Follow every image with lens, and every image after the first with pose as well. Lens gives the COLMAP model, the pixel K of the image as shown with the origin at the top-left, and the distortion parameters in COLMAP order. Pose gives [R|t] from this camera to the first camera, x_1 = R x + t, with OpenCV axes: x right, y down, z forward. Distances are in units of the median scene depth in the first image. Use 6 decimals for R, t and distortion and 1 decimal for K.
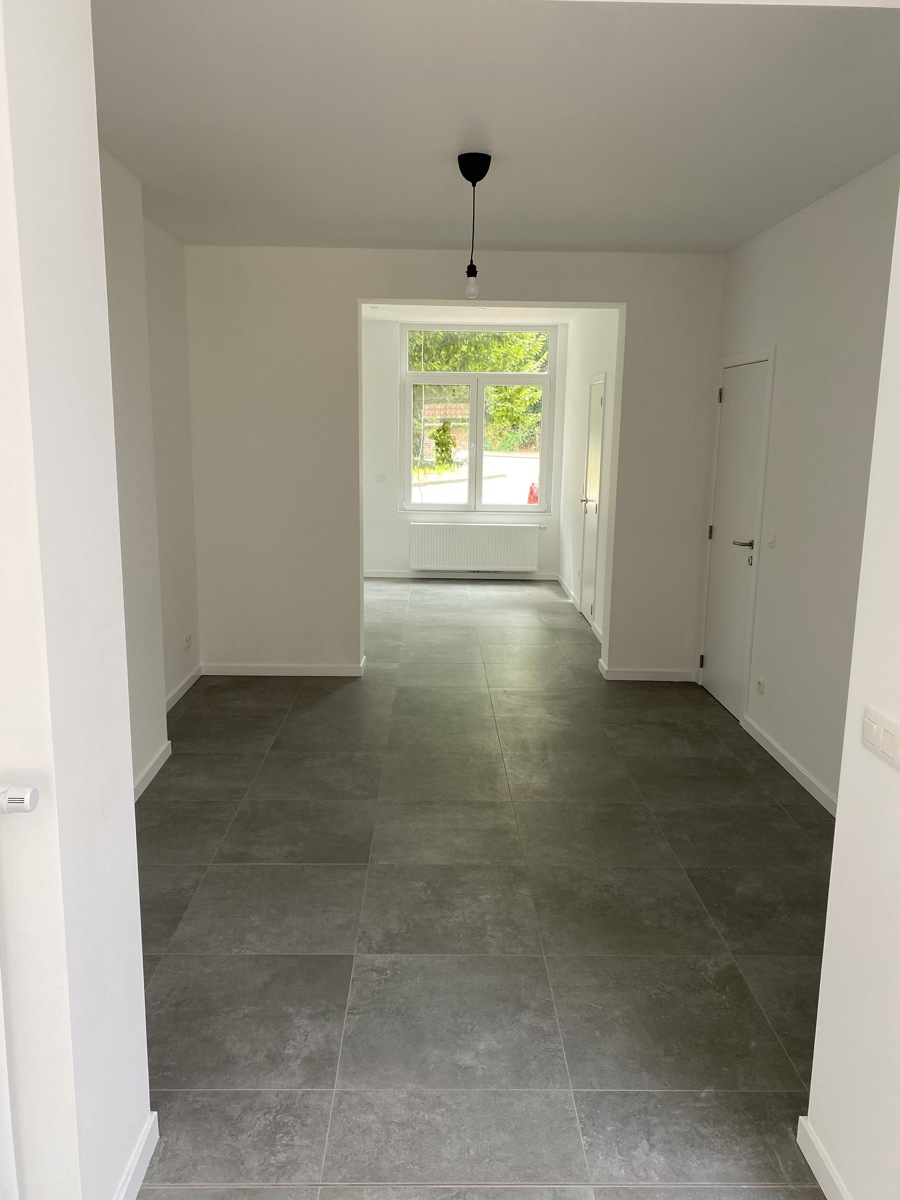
lens RADIAL K [[916.0, 0, 450.0], [0, 916.0, 600.0], [0, 0, 1]] dist [0.086558, -0.146433]
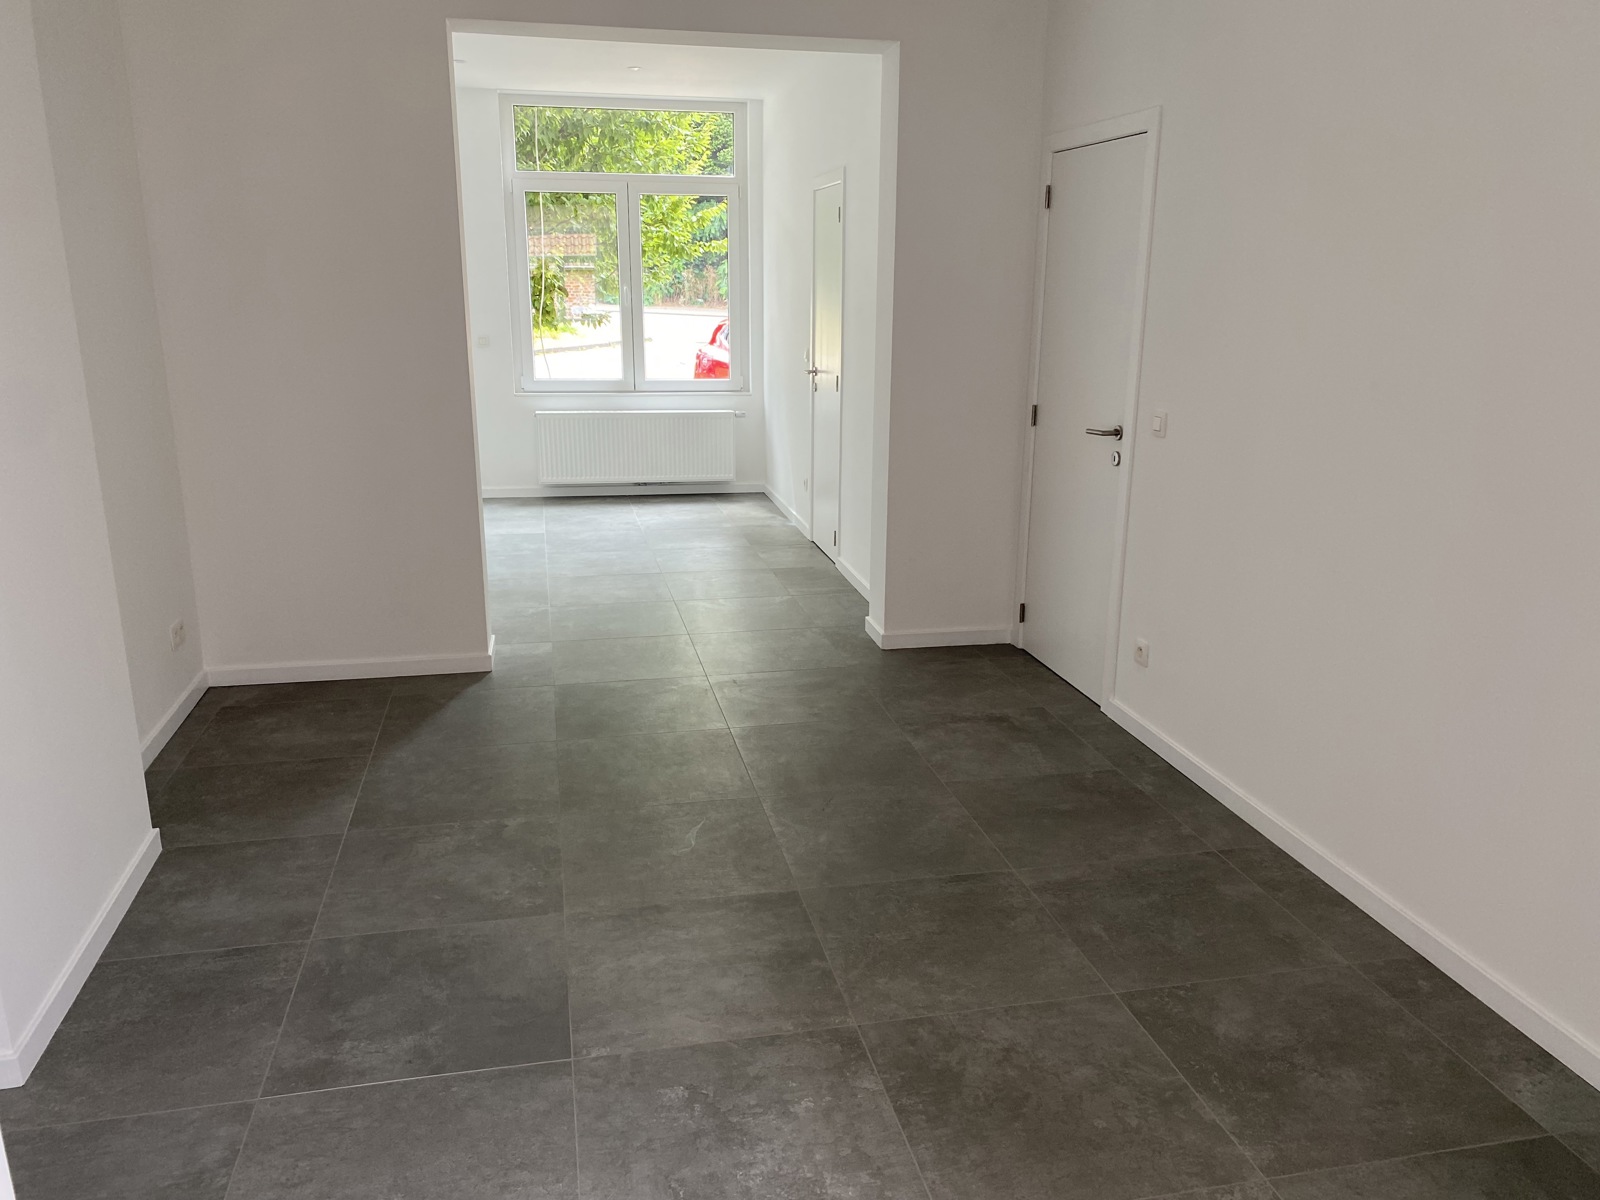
lens RADIAL K [[1221.4, 0, 806.5], [0, 1221.4, 605.9], [0, 0, 1]] dist [0.086558, -0.146433]
pose [[0.980237, -0.059843, 0.188558, -0.051083], [0.044920, 0.995583, 0.082445, -0.020468], [-0.192658, -0.072346, 0.978595, 0.198497]]
